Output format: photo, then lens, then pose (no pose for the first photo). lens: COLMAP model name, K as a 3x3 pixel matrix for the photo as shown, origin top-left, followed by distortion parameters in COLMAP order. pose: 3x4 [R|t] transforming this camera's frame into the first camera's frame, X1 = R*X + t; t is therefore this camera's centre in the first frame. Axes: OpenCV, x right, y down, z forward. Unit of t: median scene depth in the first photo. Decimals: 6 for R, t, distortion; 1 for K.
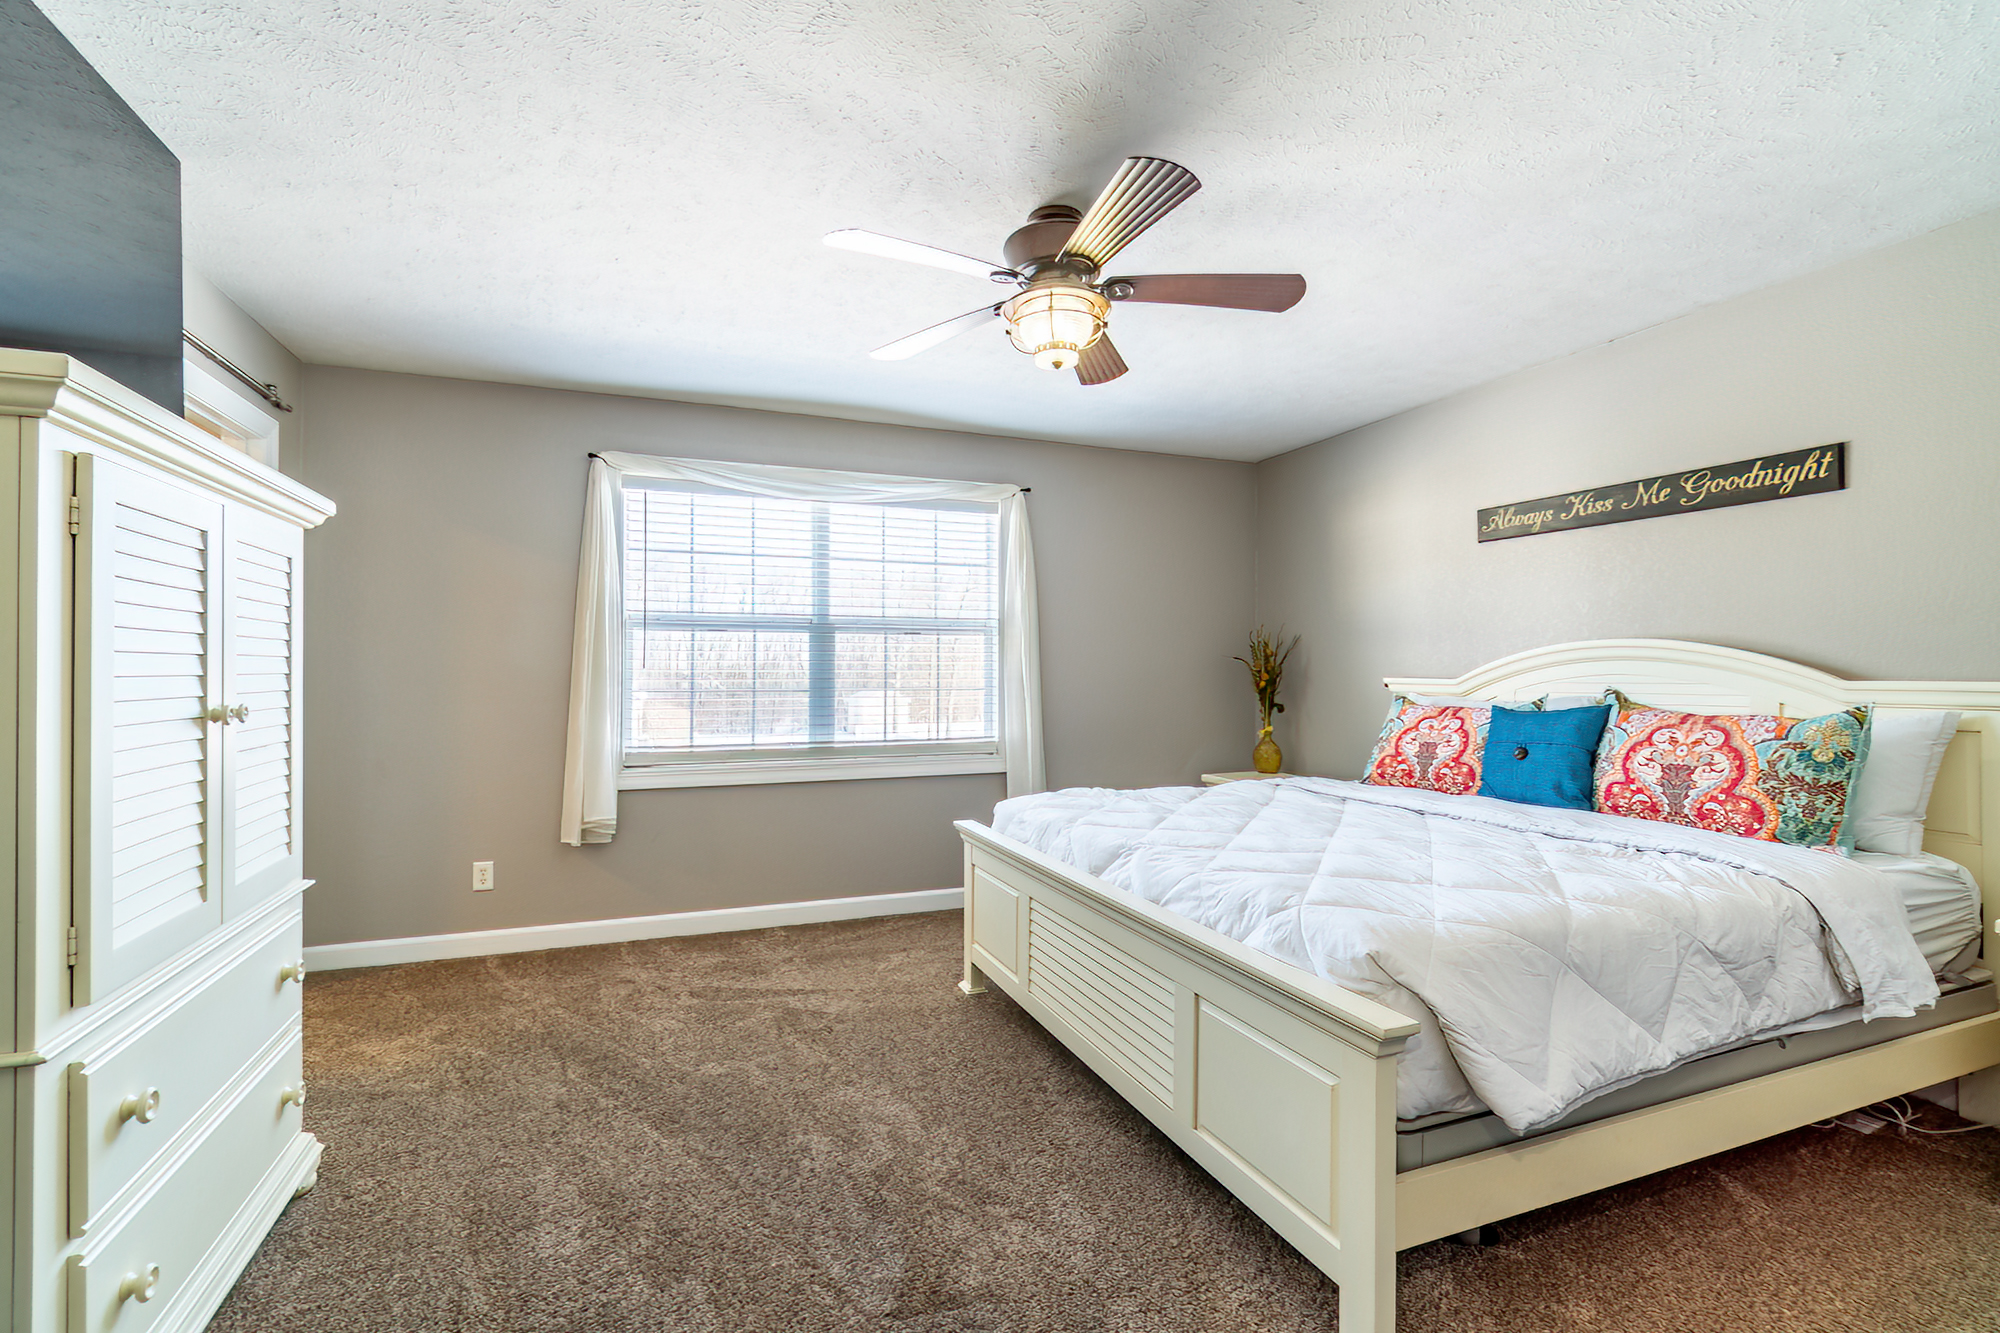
lens RADIAL K [[869.4, 0, 991.0], [0, 869.4, 665.5], [0, 0, 1]] dist [-0.005299, 0.001501]
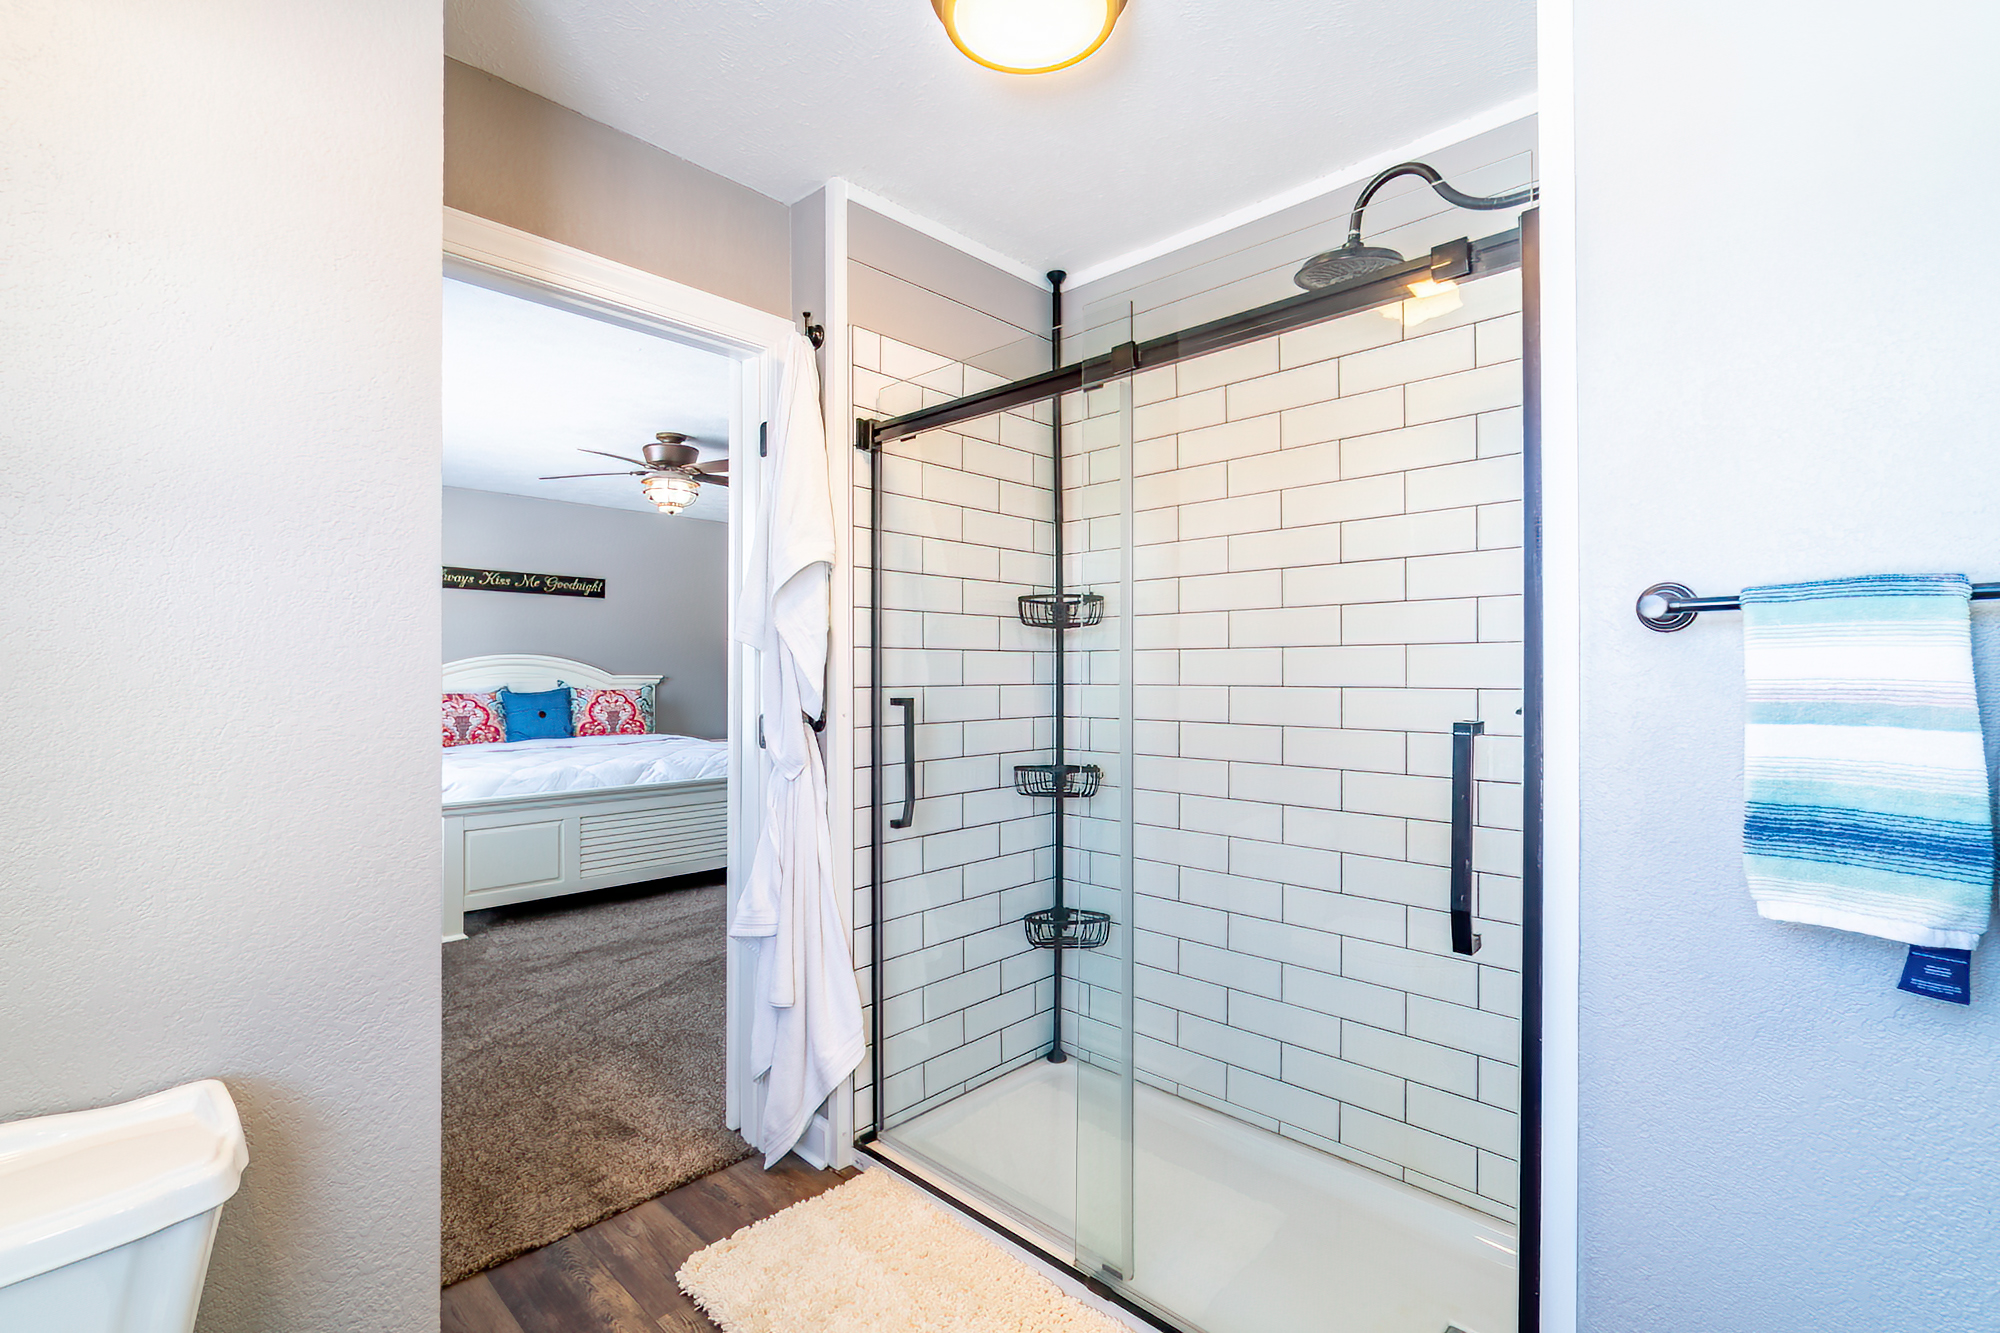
lens RADIAL K [[869.4, 0, 999.4], [0, 869.4, 665.0], [0, 0, 1]] dist [-0.005299, 0.001501]
pose [[-0.432060, -0.007475, 0.901814, -1.692421], [-0.018325, 0.999832, -0.000493, -0.028022], [-0.901659, -0.016739, -0.432124, 0.999662]]
